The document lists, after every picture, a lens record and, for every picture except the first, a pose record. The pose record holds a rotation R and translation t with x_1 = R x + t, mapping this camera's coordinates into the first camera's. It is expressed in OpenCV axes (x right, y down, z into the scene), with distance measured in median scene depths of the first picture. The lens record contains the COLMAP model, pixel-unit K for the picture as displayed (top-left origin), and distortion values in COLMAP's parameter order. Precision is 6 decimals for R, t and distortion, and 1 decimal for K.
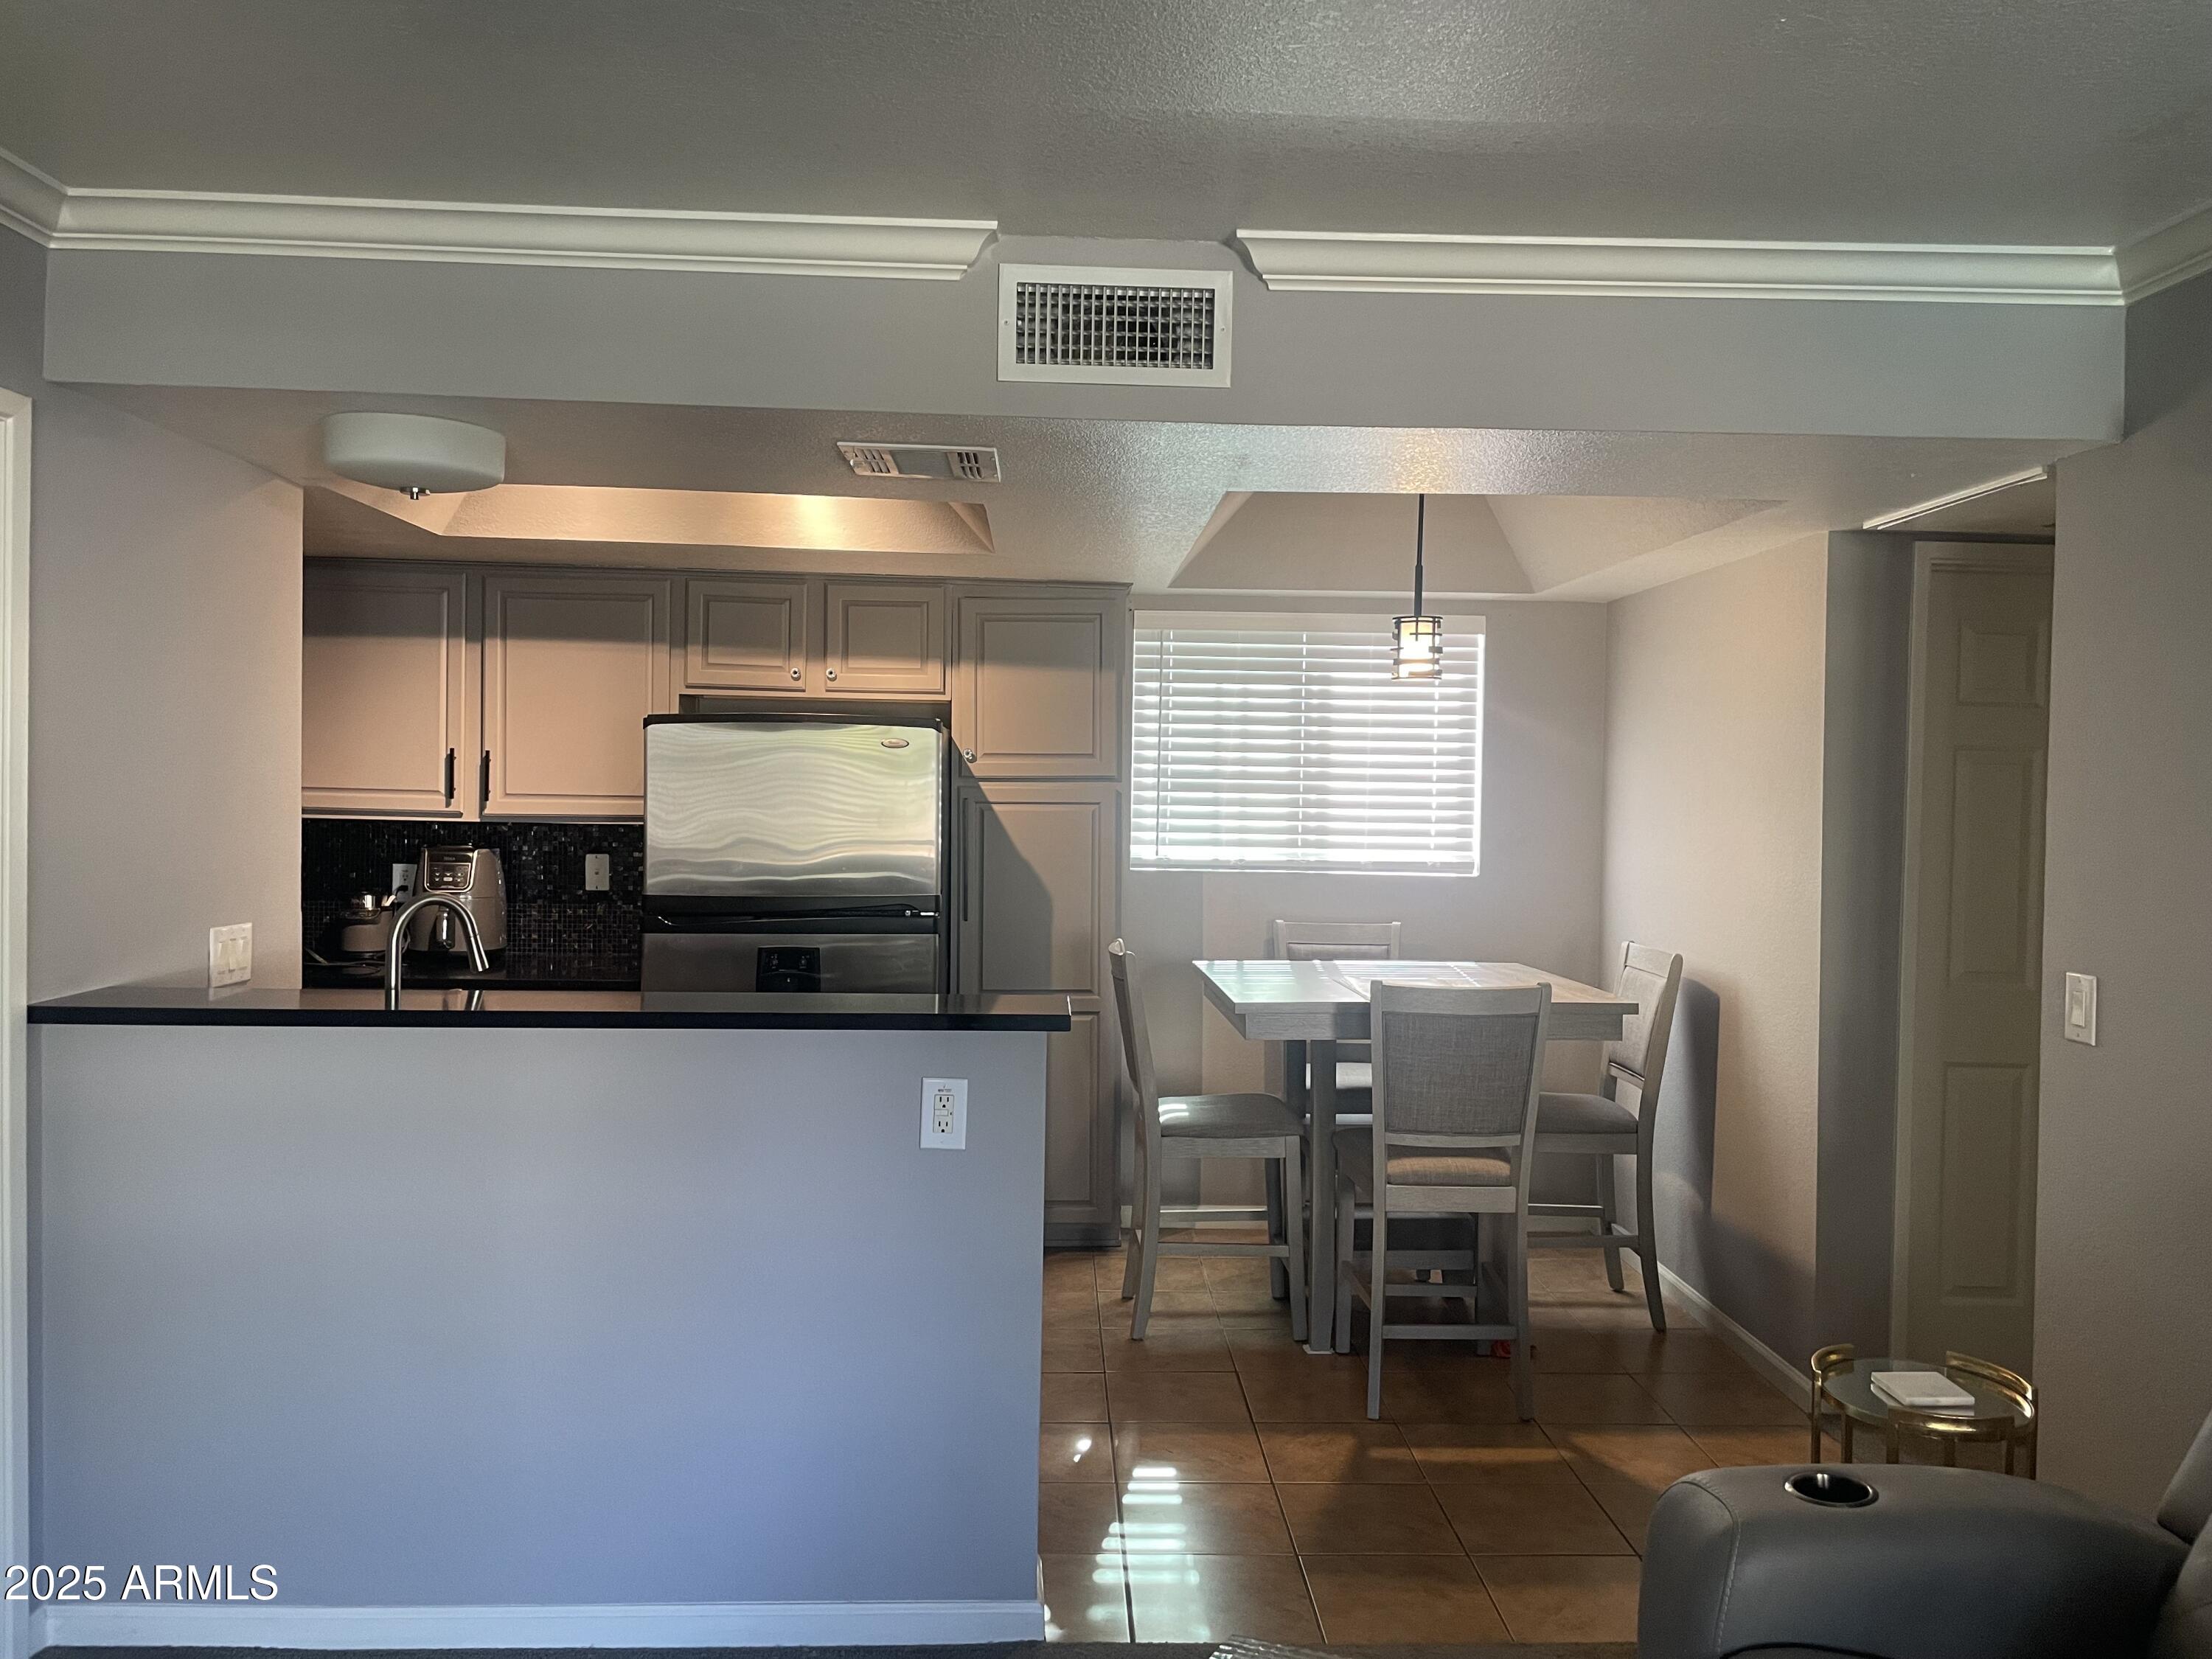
lens RADIAL K [[1472.1, 0, 1123.8], [0, 1472.1, 833.1], [0, 0, 1]] dist [0.049301, -0.005955]
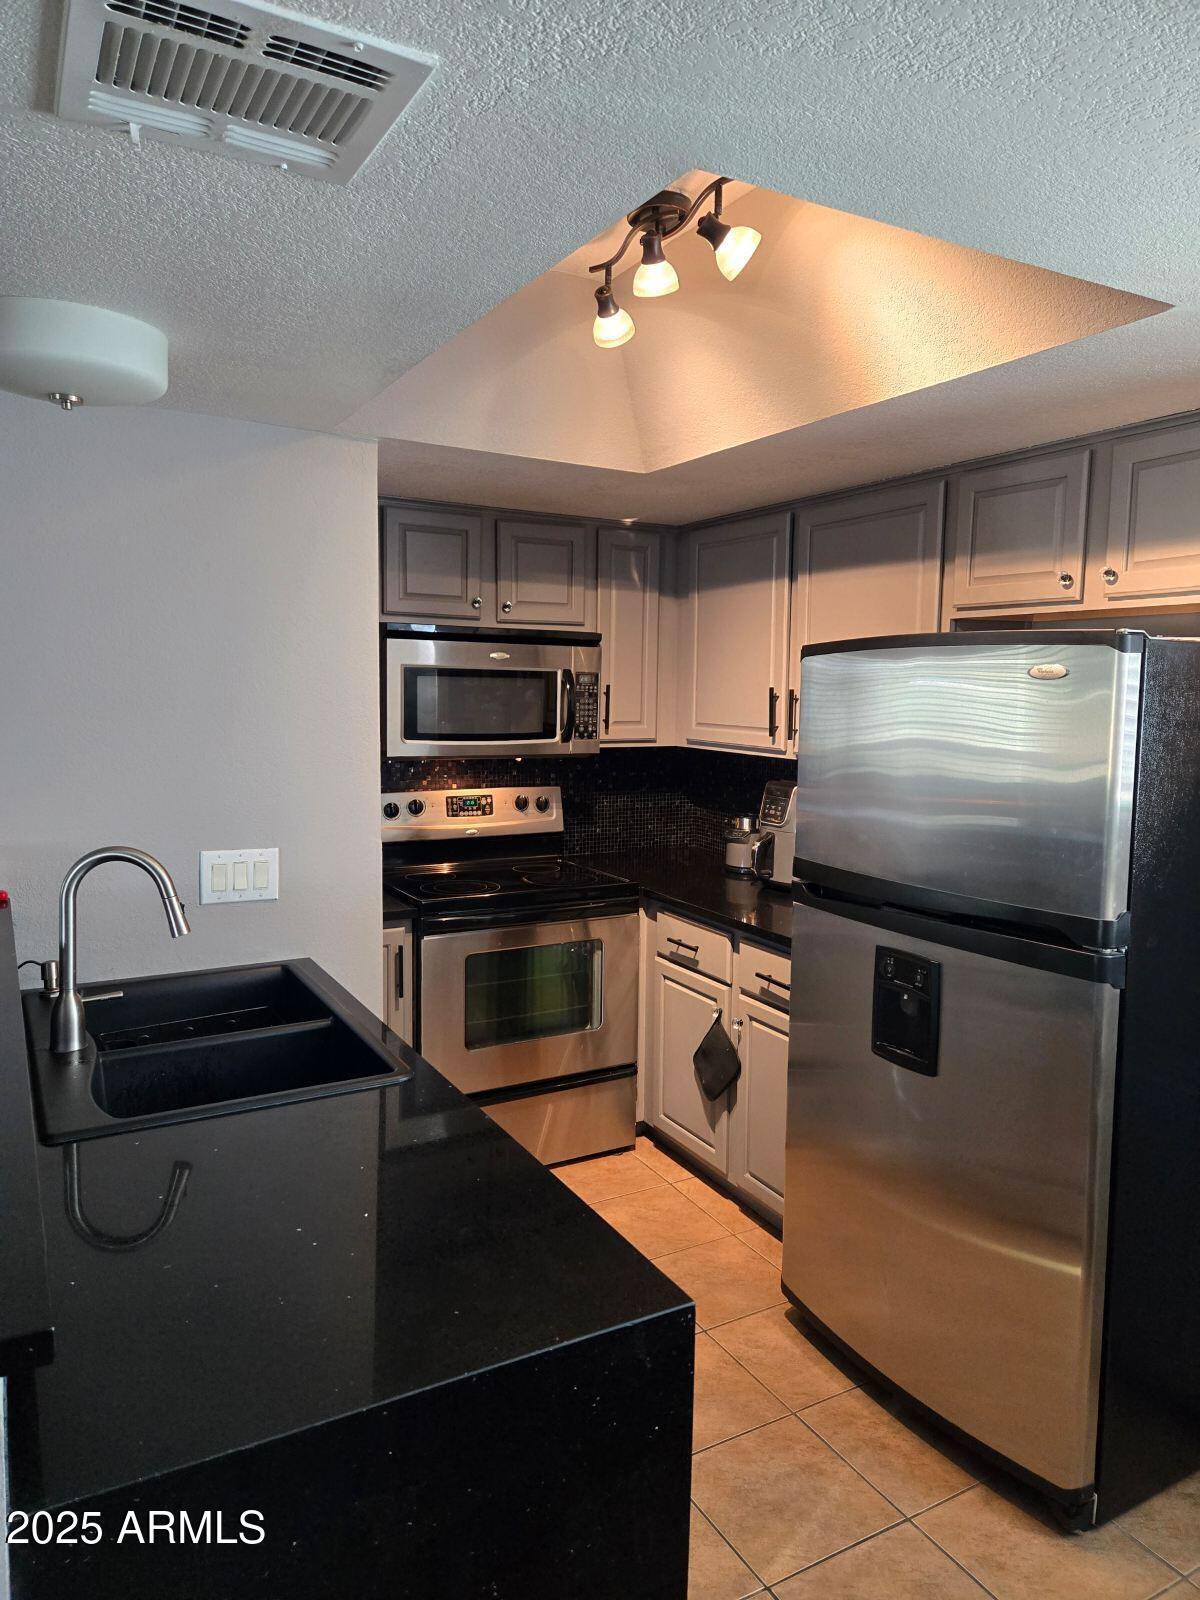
lens RADIAL K [[1059.9, 0, 599.4], [0, 1059.9, 795.9], [0, 0, 1]] dist [0.103450, -0.105807]
pose [[0.440029, 0.084668, -0.893983, 0.163985], [-0.038828, 0.996408, 0.075257, -0.032058], [0.897144, 0.001596, 0.441736, 0.558158]]
